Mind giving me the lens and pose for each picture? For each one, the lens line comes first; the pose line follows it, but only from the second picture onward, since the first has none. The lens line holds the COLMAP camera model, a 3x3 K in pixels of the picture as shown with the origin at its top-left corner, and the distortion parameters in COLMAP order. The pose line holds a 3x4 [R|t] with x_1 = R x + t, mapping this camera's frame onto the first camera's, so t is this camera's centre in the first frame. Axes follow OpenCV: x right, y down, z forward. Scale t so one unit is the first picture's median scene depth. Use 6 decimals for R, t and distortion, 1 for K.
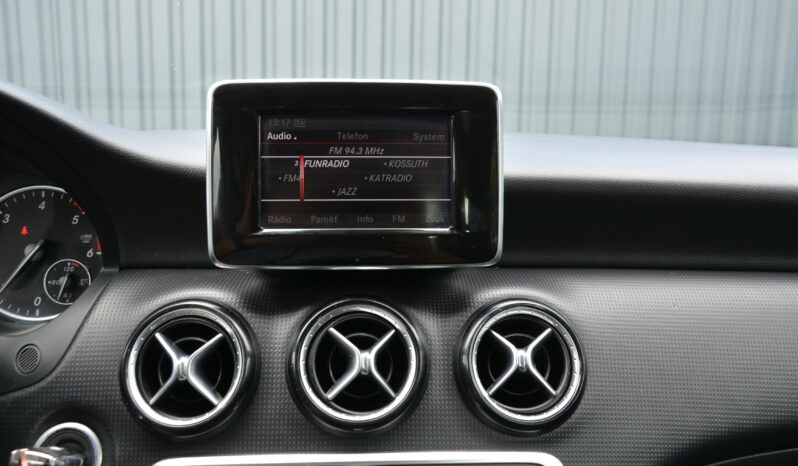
lens RADIAL K [[686.0, 0, 396.4], [0, 686.0, 240.4], [0, 0, 1]] dist [-0.051557, 0.001177]
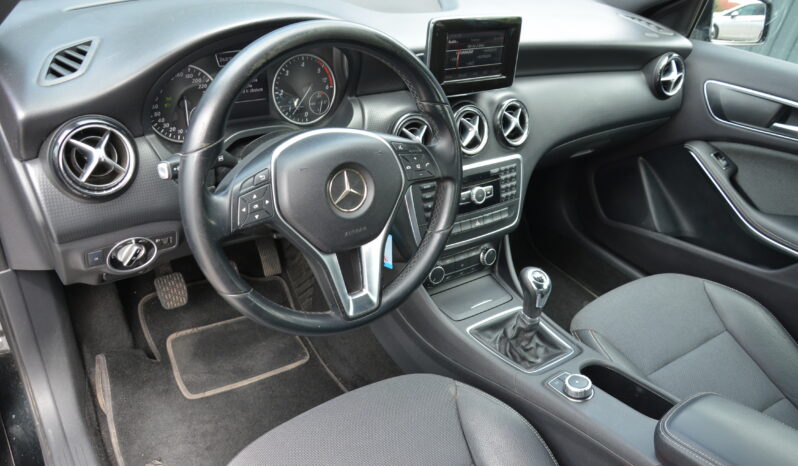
lens RADIAL K [[628.6, 0, 404.0], [0, 628.6, 231.4], [0, 0, 1]] dist [-0.023459, 0.014960]
pose [[0.843422, -0.196048, 0.500204, -1.517292], [-0.051130, 0.897526, 0.437986, -0.502252], [-0.534812, -0.394983, 0.746970, -0.787064]]
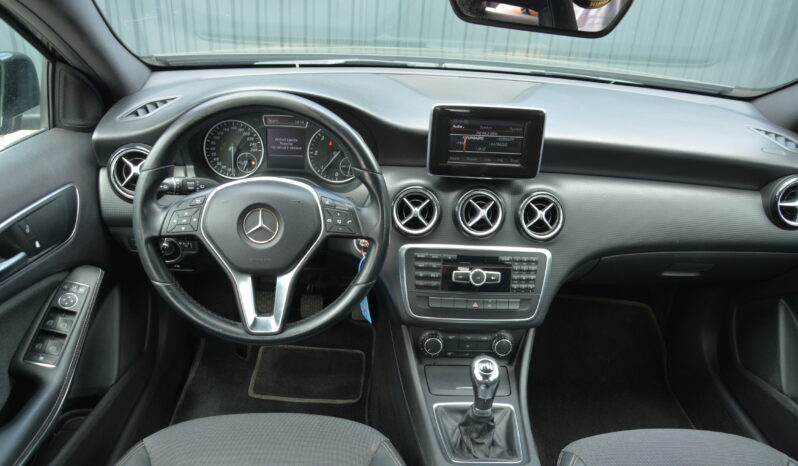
lens RADIAL K [[628.6, 0, 392.6], [0, 628.6, 231.6], [0, 0, 1]] dist [-0.023459, 0.014960]
pose [[0.998335, 0.057675, -0.001053, -0.384655], [-0.054040, 0.941481, 0.332707, -0.544954], [0.020180, -0.332096, 0.943030, -1.327478]]
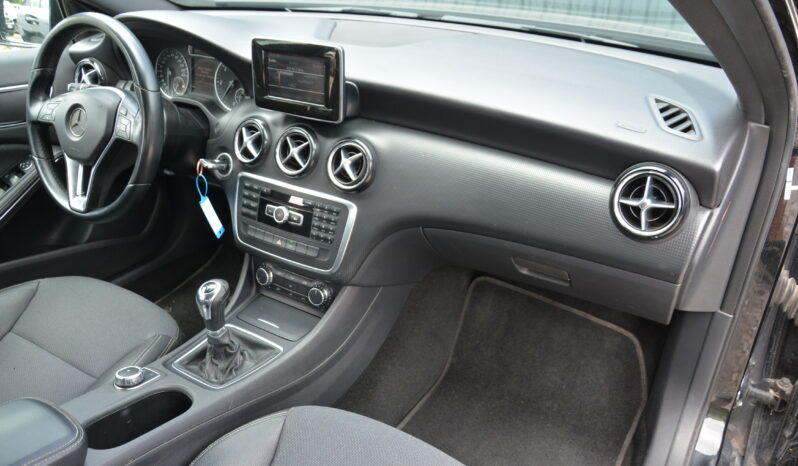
lens RADIAL K [[628.6, 0, 385.0], [0, 628.6, 234.9], [0, 0, 1]] dist [-0.023459, 0.014960]
pose [[0.796419, 0.267008, -0.542609, 1.611555], [-0.047419, 0.922061, 0.384130, -0.469961], [0.602884, -0.280198, 0.747007, -0.686390]]
